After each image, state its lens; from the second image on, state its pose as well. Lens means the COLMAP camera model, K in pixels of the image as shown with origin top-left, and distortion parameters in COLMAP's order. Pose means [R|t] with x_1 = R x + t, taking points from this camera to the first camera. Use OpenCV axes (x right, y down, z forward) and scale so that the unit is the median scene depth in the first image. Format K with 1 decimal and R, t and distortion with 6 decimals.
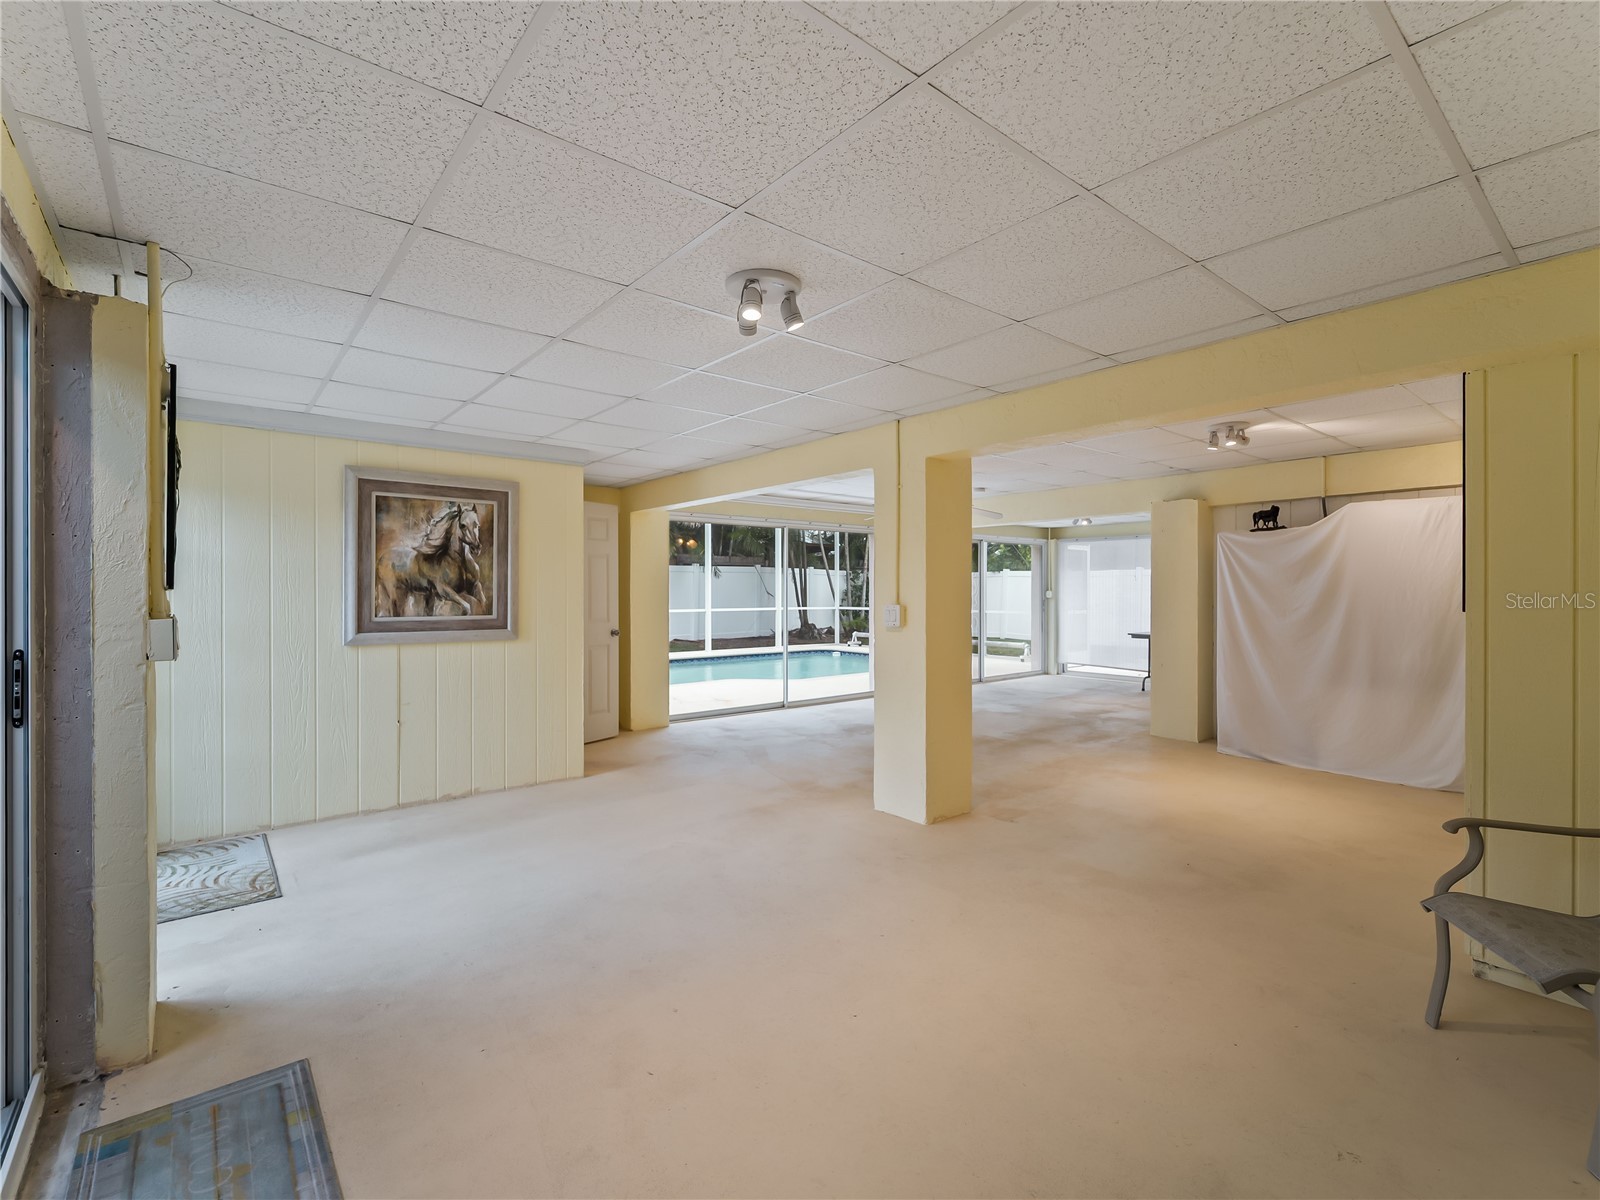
lens RADIAL K [[731.7, 0, 805.7], [0, 731.7, 594.2], [0, 0, 1]] dist [-0.002807, 0.000171]
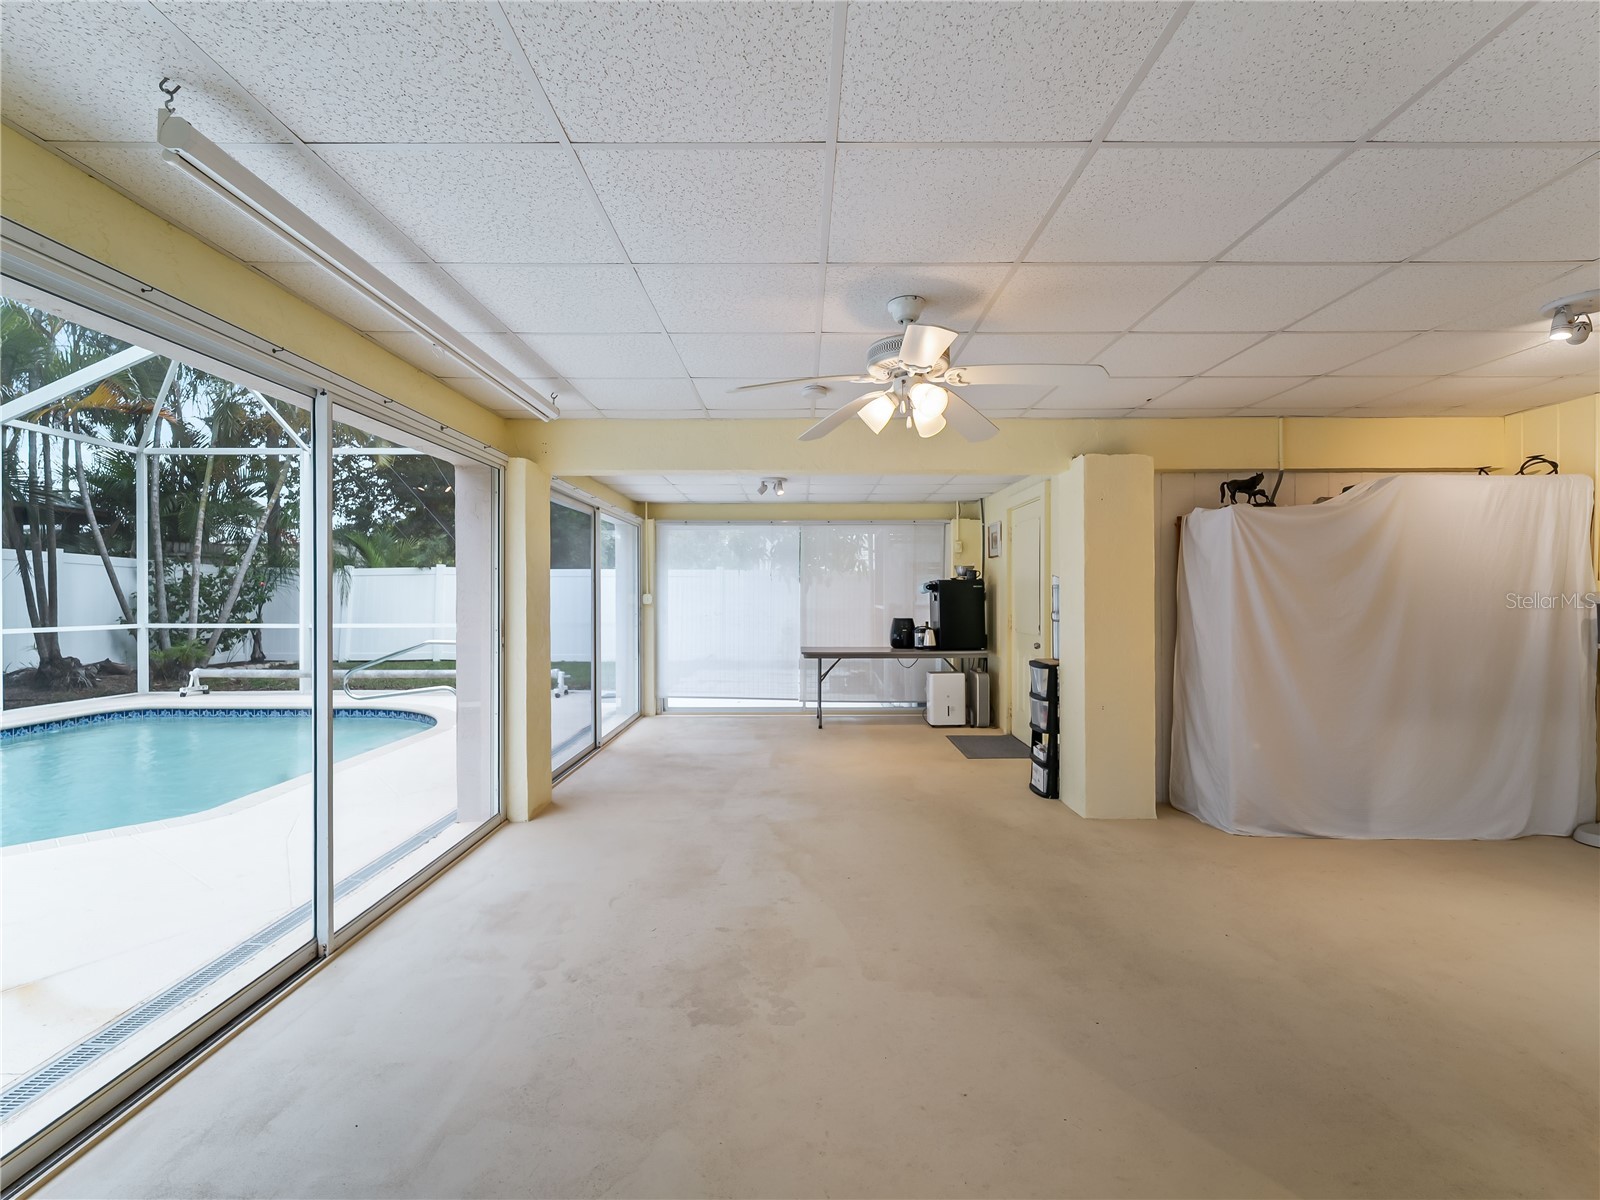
lens RADIAL K [[731.7, 0, 802.9], [0, 731.7, 593.9], [0, 0, 1]] dist [-0.002807, 0.000171]
pose [[0.633864, 0.000445, 0.773445, -0.103115], [0.004575, 0.999980, -0.004325, -0.001075], [-0.773431, 0.006280, 0.633849, 0.454209]]
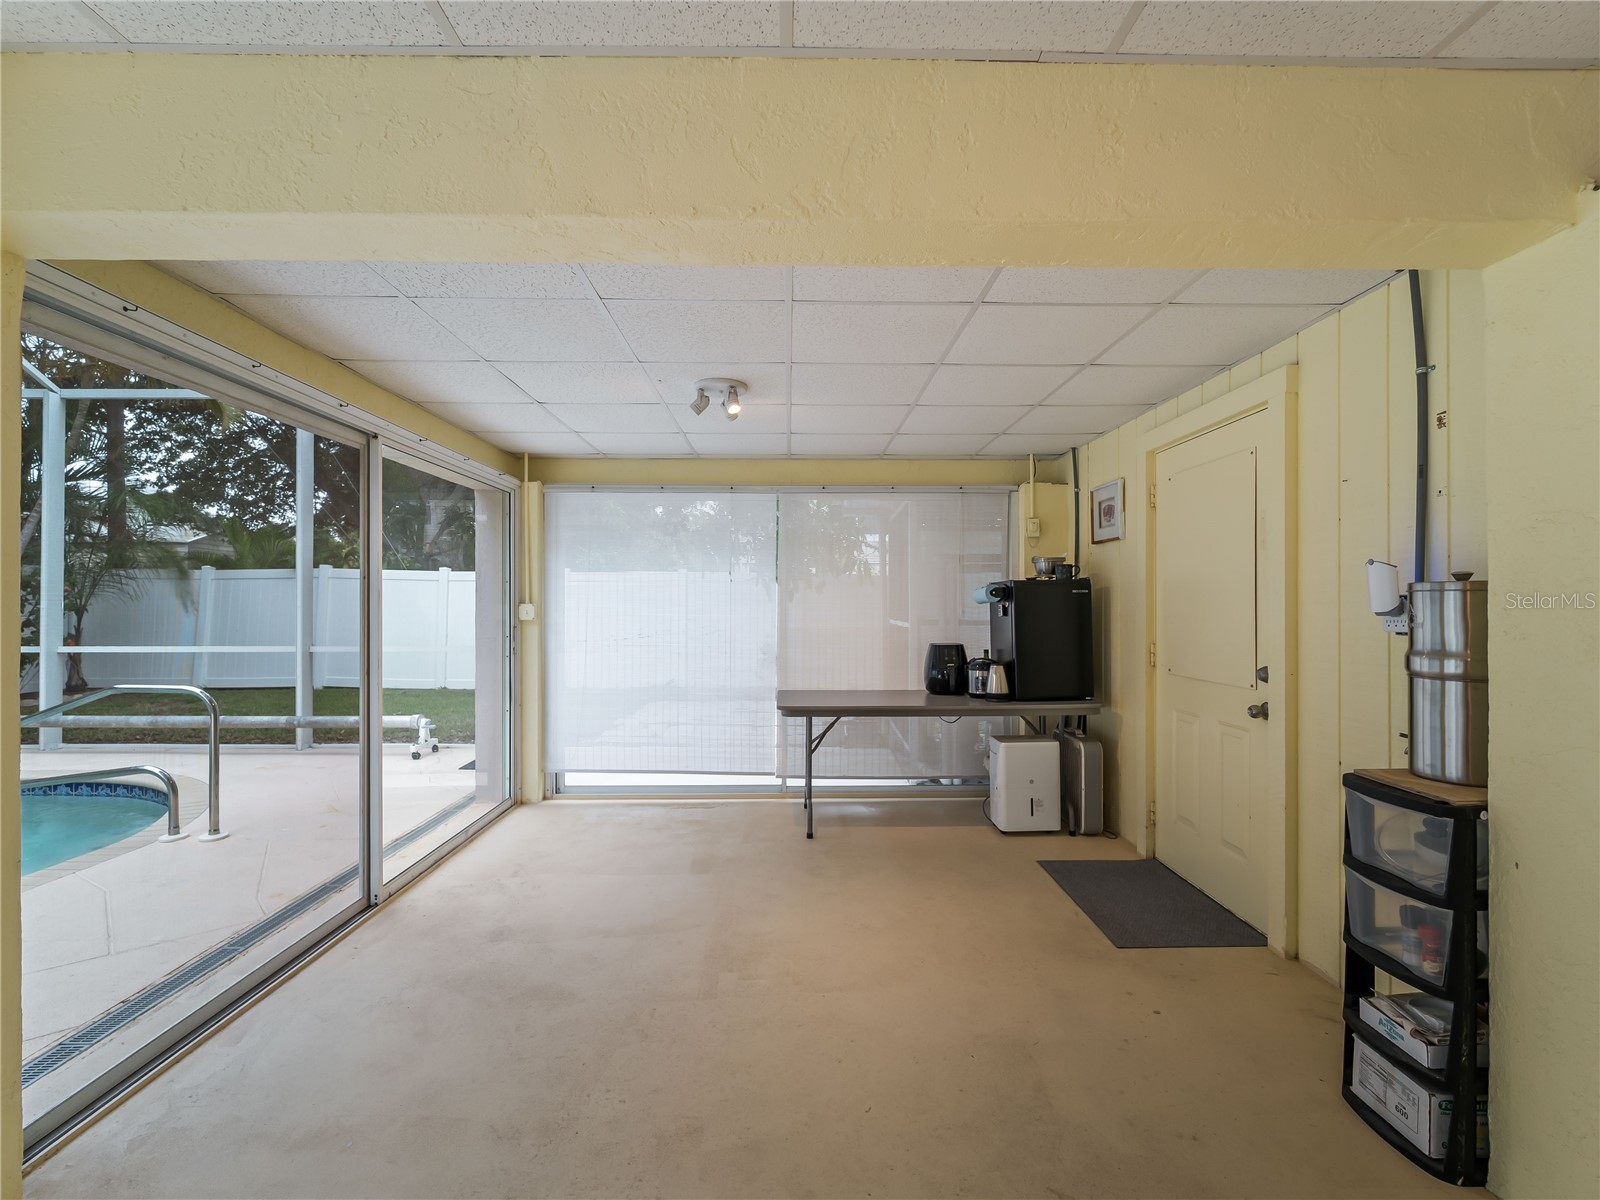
lens RADIAL K [[731.7, 0, 801.1], [0, 731.7, 603.2], [0, 0, 1]] dist [-0.002807, 0.000171]
pose [[0.623809, 0.000843, 0.781576, 0.104831], [0.003907, 0.999984, -0.004197, -0.002715], [-0.781567, 0.005672, 0.623795, 0.617337]]
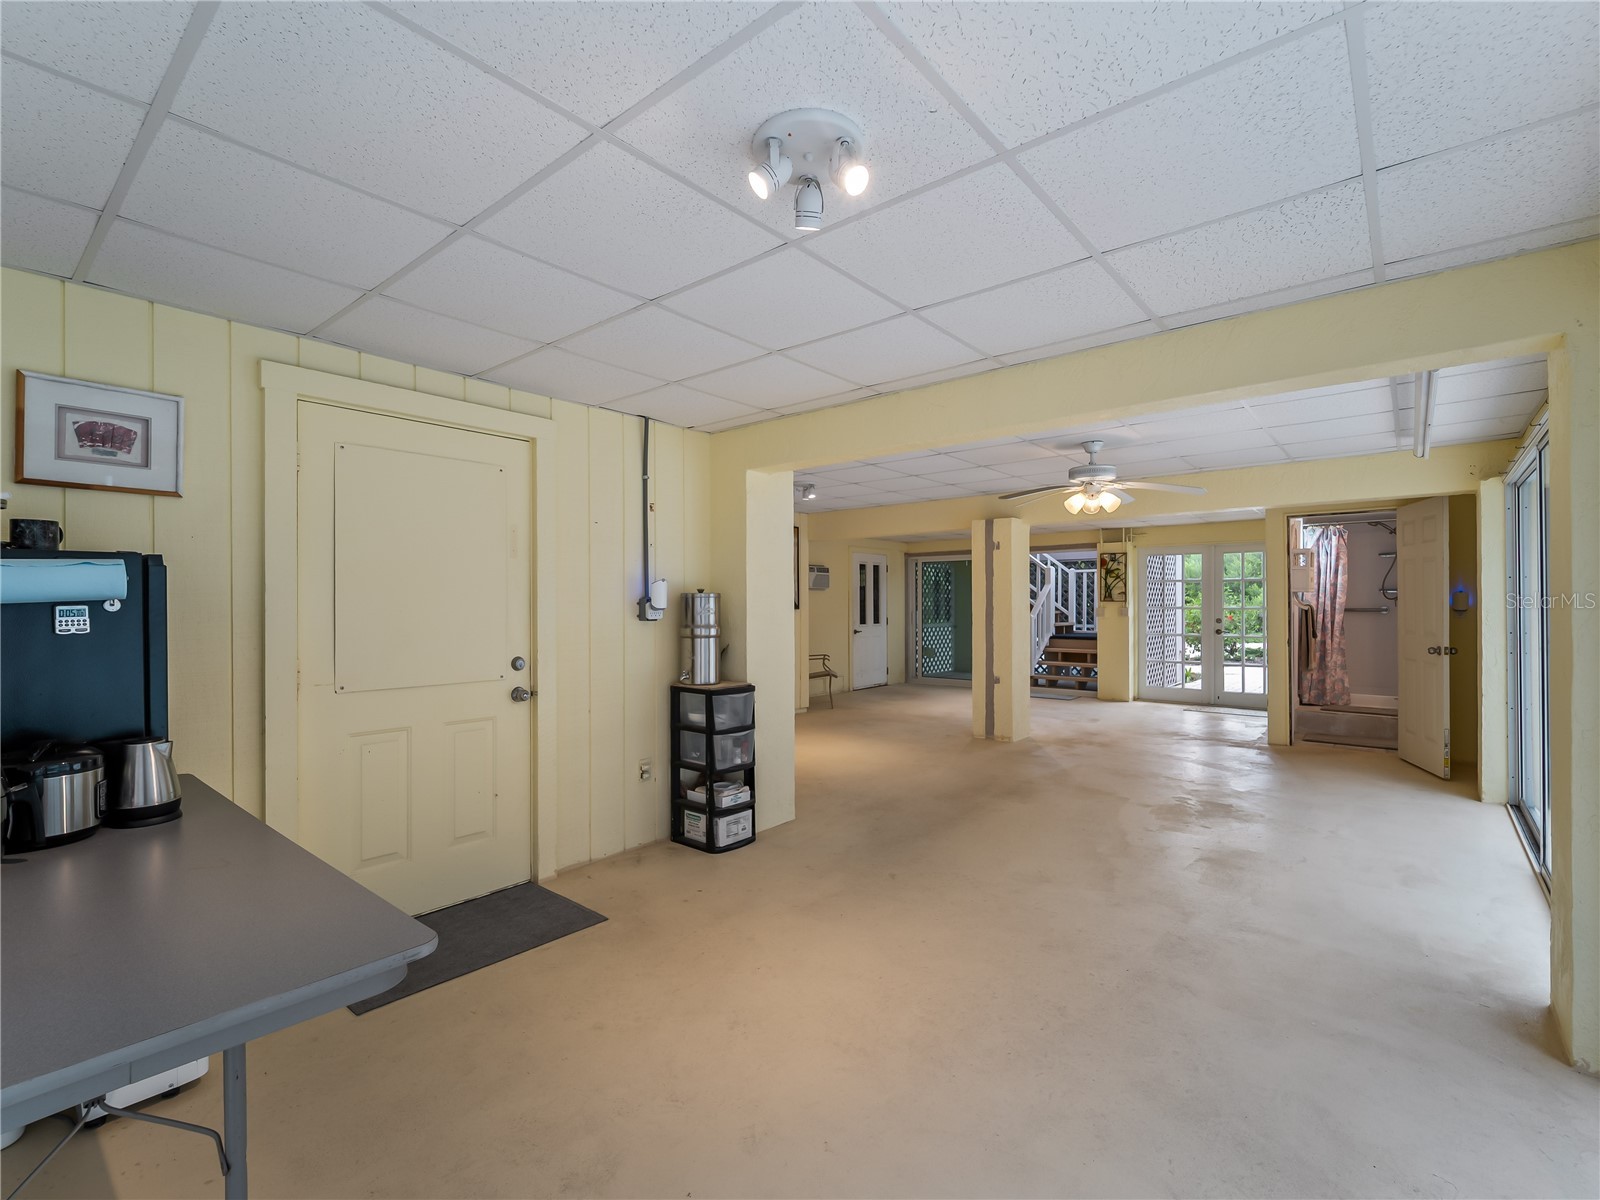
lens RADIAL K [[731.7, 0, 801.6], [0, 731.7, 596.0], [0, 0, 1]] dist [-0.002807, 0.000171]
pose [[-0.983681, 0.002991, -0.179898, 0.338335], [0.004477, 0.999959, -0.007852, -0.003251], [0.179867, -0.008529, -0.983654, 0.960552]]
